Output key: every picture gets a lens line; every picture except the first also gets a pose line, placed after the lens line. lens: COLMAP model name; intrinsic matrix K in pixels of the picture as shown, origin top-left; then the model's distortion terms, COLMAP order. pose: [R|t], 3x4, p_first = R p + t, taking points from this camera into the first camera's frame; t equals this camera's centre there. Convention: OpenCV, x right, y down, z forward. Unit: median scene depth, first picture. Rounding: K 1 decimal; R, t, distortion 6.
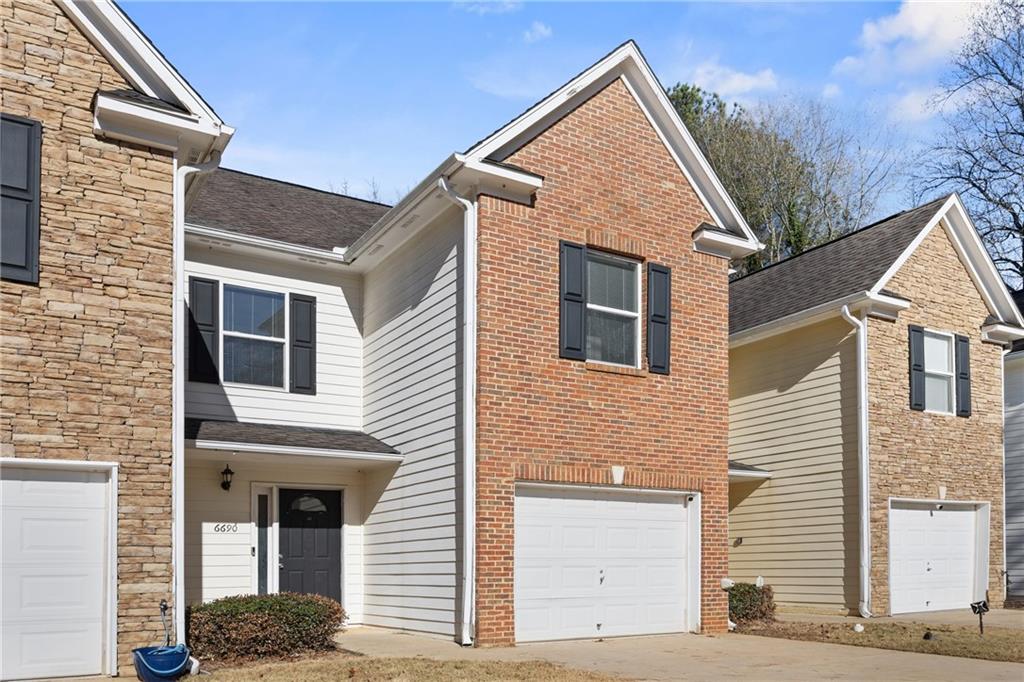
lens RADIAL K [[798.0, 0, 511.1], [0, 798.0, 343.0], [0, 0, 1]] dist [-0.013358, 0.014495]
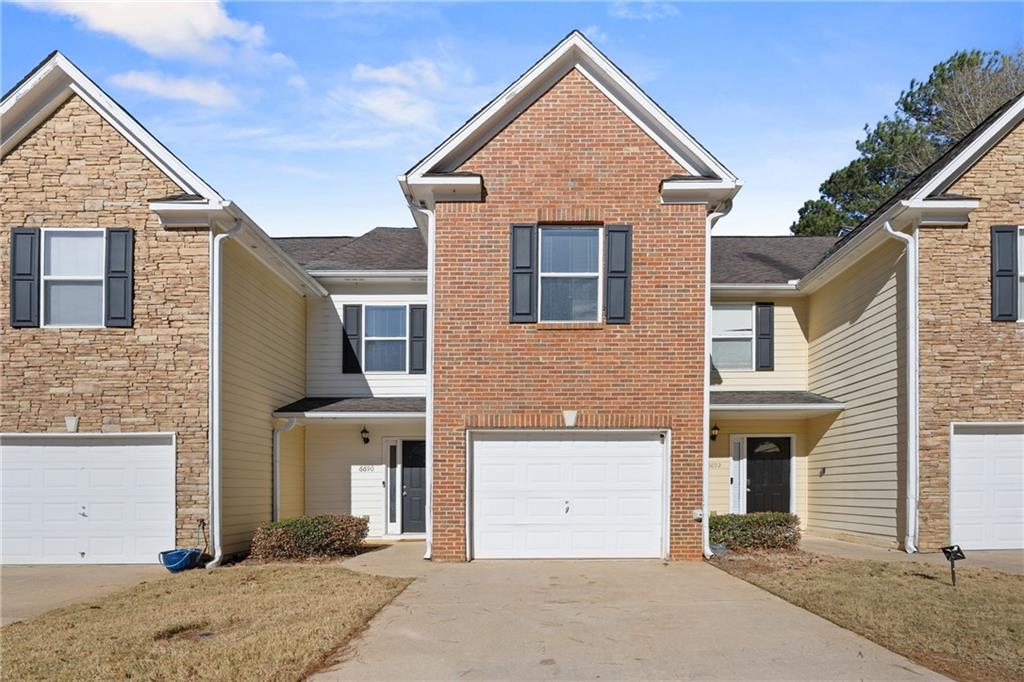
lens RADIAL K [[552.7, 0, 512.1], [0, 552.7, 365.1], [0, 0, 1]] dist [-0.011929, 0.001086]
pose [[0.862416, -0.108347, -0.494469, 0.443410], [0.135470, 0.990595, 0.019219, 0.062030], [0.487736, -0.083560, 0.868983, 0.273962]]
